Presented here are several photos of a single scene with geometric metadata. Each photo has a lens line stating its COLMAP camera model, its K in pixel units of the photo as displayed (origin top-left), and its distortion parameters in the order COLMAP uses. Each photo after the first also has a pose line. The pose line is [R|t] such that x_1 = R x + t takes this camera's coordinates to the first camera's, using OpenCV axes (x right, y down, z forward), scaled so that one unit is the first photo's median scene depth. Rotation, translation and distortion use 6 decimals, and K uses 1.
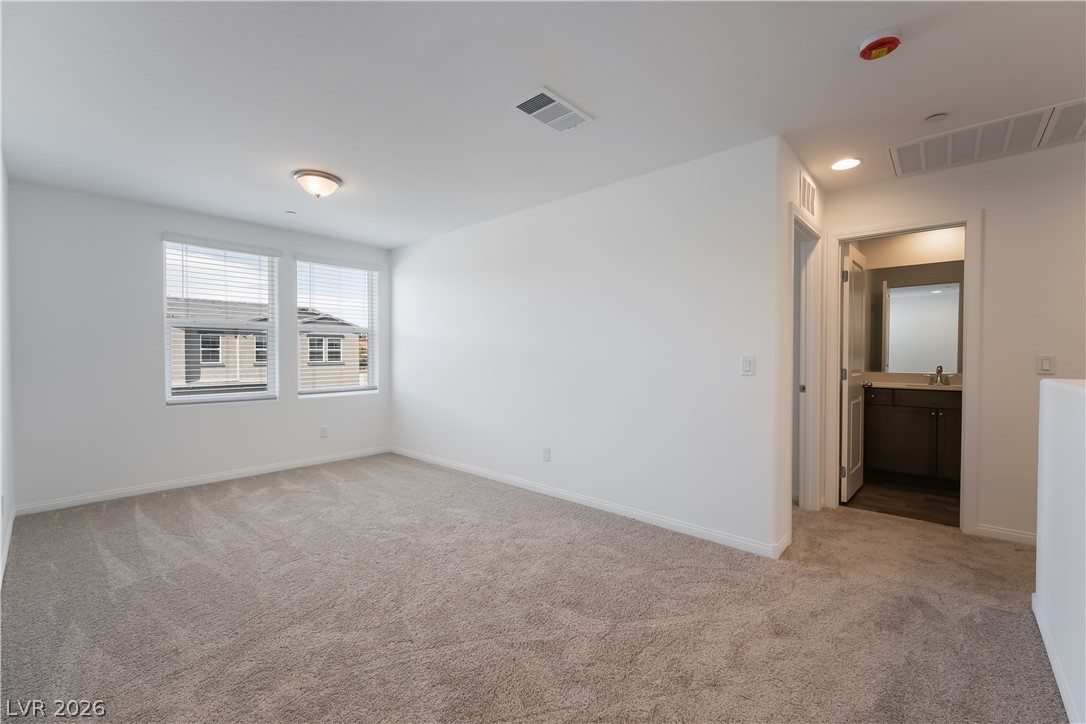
lens RADIAL K [[453.3, 0, 543.0], [0, 453.3, 362.0], [0, 0, 1]] dist [0.000694, 0.000139]
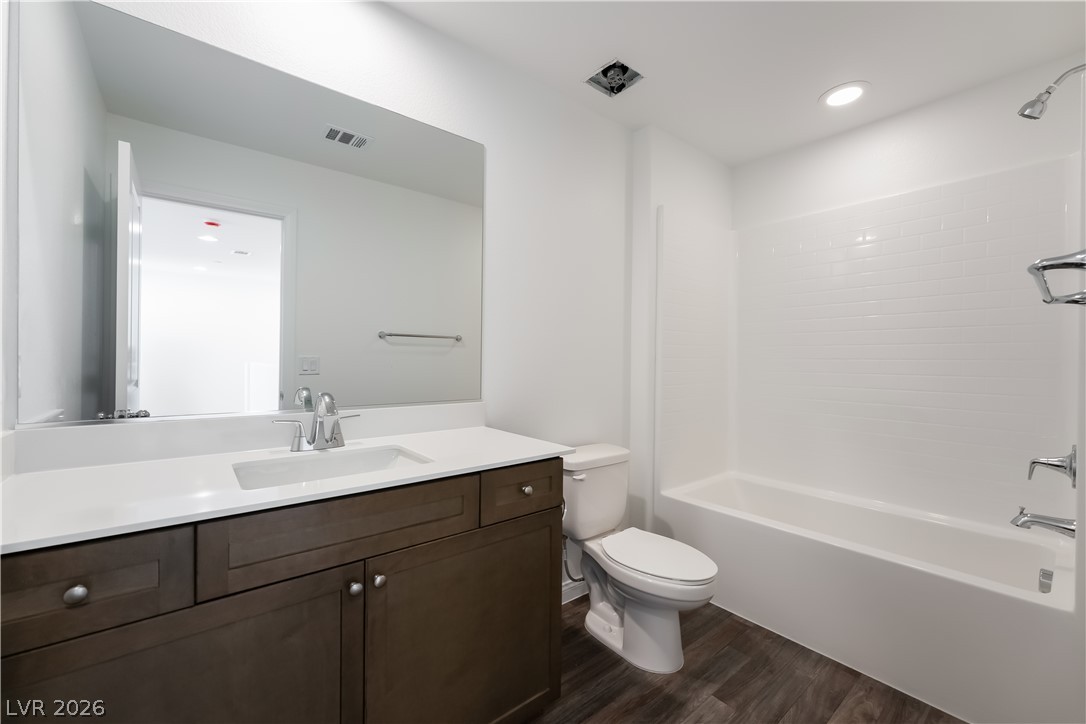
lens RADIAL K [[435.9, 0, 543.0], [0, 435.9, 362.0], [0, 0, 1]] dist [0.001822, -0.000874]
pose [[0.146229, -0.007877, 0.989219, 1.033667], [0.008082, 0.999944, 0.006767, -0.020647], [-0.989218, 0.007005, 0.146285, 1.400823]]
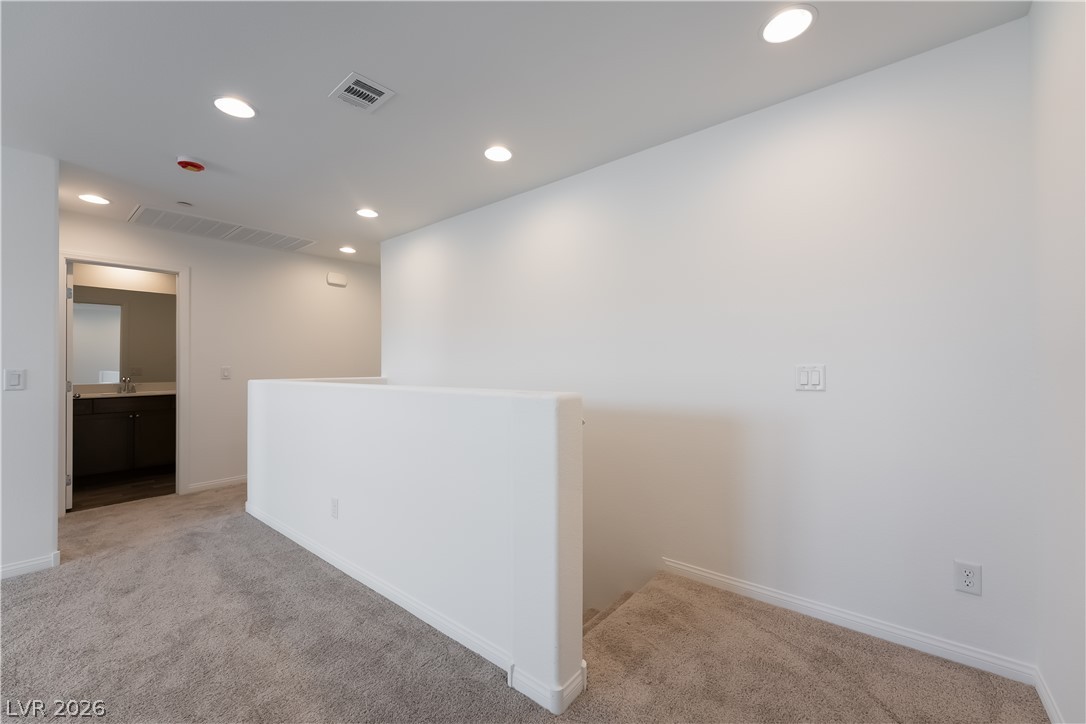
lens RADIAL K [[439.7, 0, 543.0], [0, 439.7, 362.0], [0, 0, 1]] dist [0.000979, -0.000244]
pose [[-0.041769, 0.004767, 0.999116, -0.576772], [0.024802, 0.999685, -0.003733, 0.002747], [-0.998819, 0.024624, -0.041874, -0.077816]]
